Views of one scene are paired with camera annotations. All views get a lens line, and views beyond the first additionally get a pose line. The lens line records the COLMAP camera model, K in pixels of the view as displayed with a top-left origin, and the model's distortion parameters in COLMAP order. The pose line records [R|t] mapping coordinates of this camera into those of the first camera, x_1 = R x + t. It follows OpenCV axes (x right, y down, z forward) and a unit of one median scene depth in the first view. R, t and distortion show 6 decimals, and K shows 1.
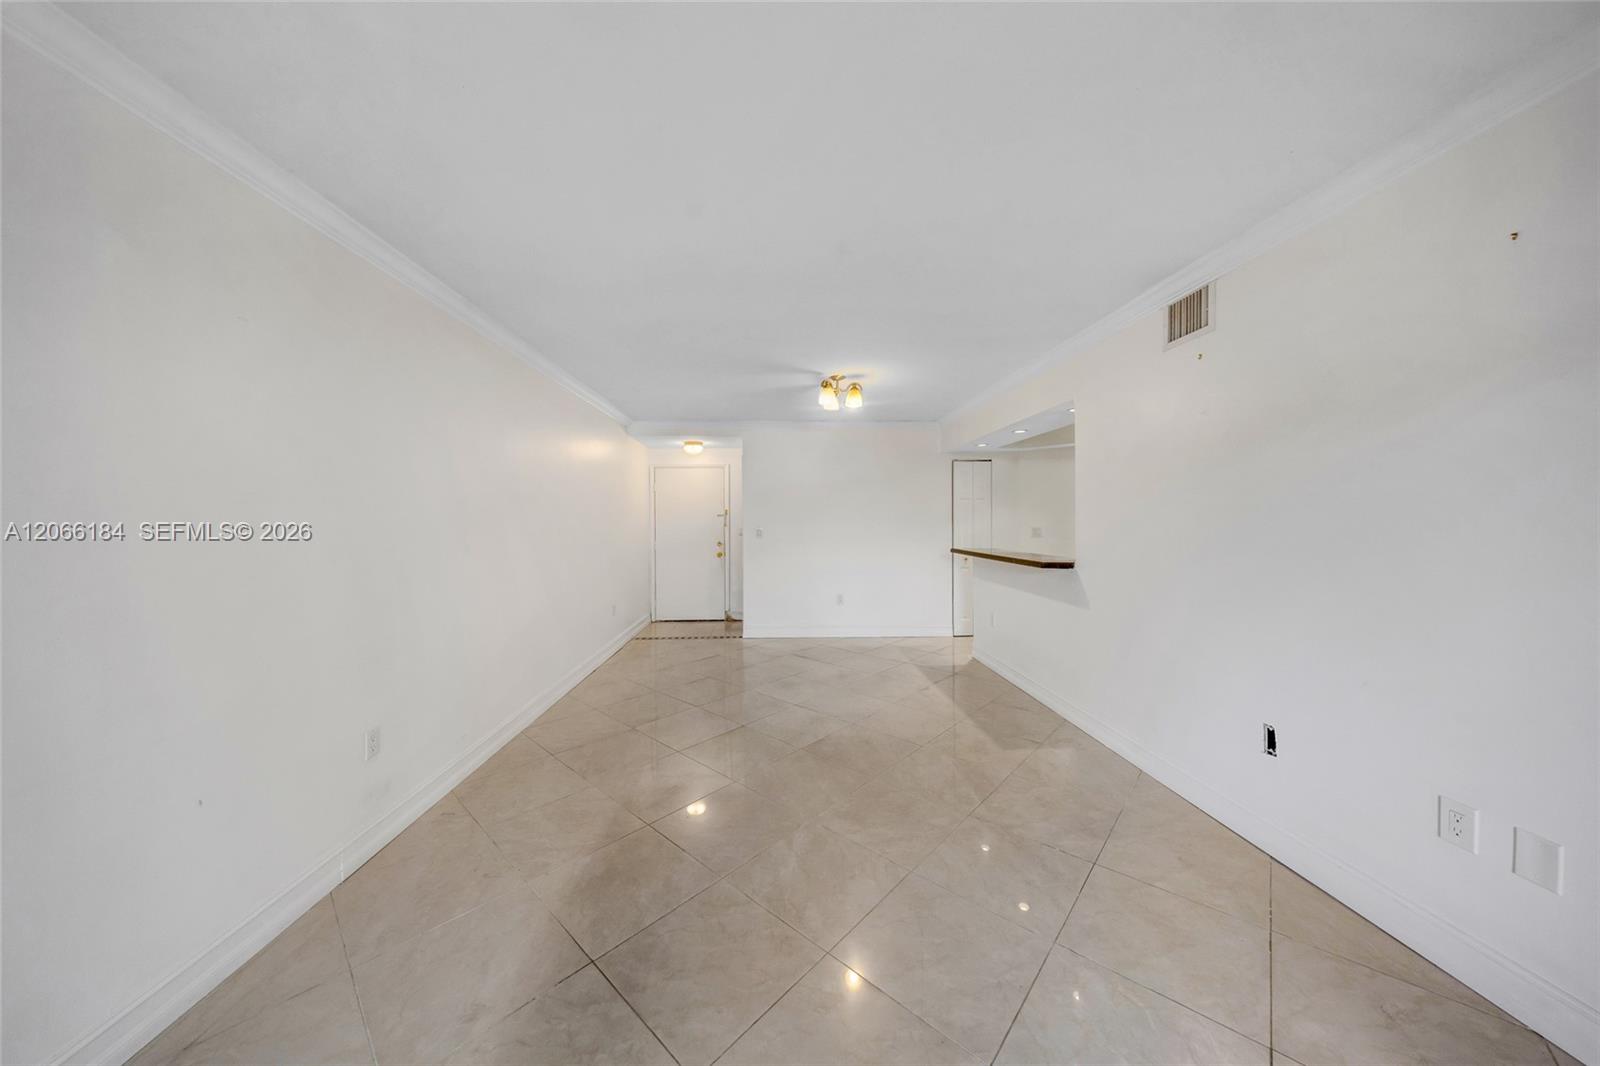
lens RADIAL K [[517.2, 0, 791.4], [0, 517.2, 527.4], [0, 0, 1]] dist [-0.005146, -0.000918]
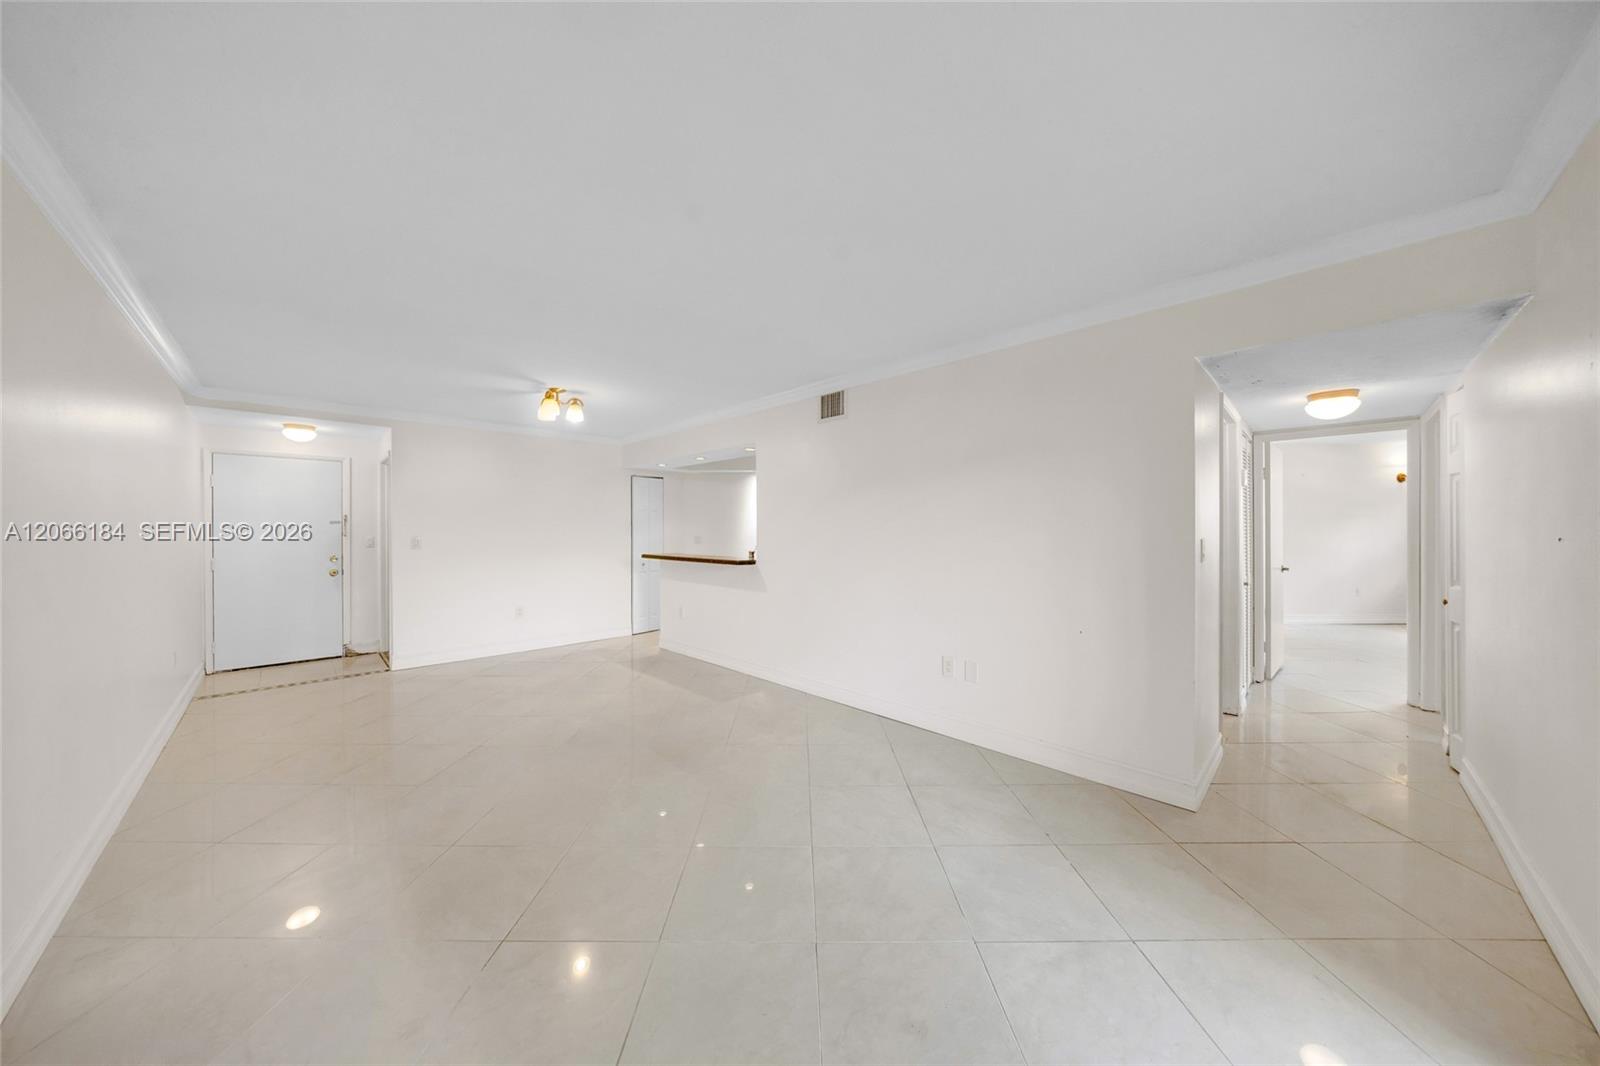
lens RADIAL K [[517.2, 0, 802.1], [0, 517.2, 532.2], [0, 0, 1]] dist [-0.005146, -0.000918]
pose [[0.724324, 0.002435, 0.689455, -0.200820], [0.006160, 0.999931, -0.010003, 0.004777], [-0.689432, 0.011493, 0.724260, -0.058029]]
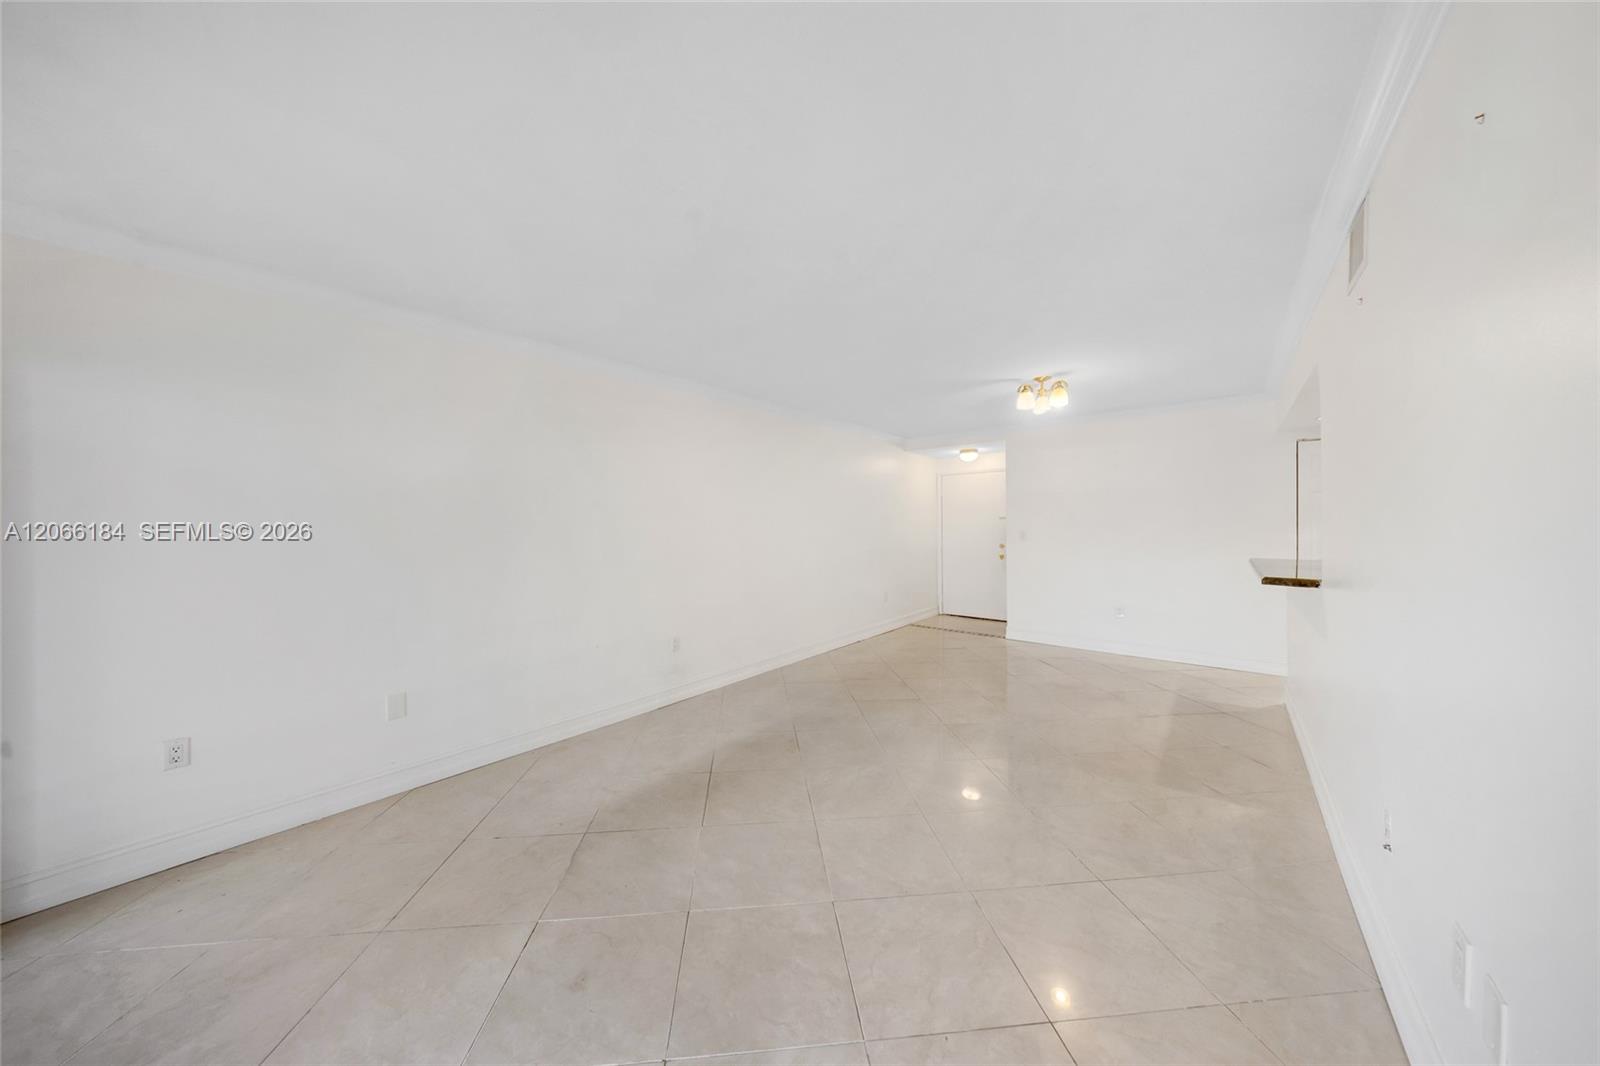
lens RADIAL K [[517.2, 0, 792.2], [0, 517.2, 531.5], [0, 0, 1]] dist [-0.005146, -0.000918]
pose [[0.733359, 0.007753, -0.679797, 0.310230], [-0.004381, 0.999968, 0.006677, -0.001777], [0.679828, -0.001919, 0.733370, -0.036123]]
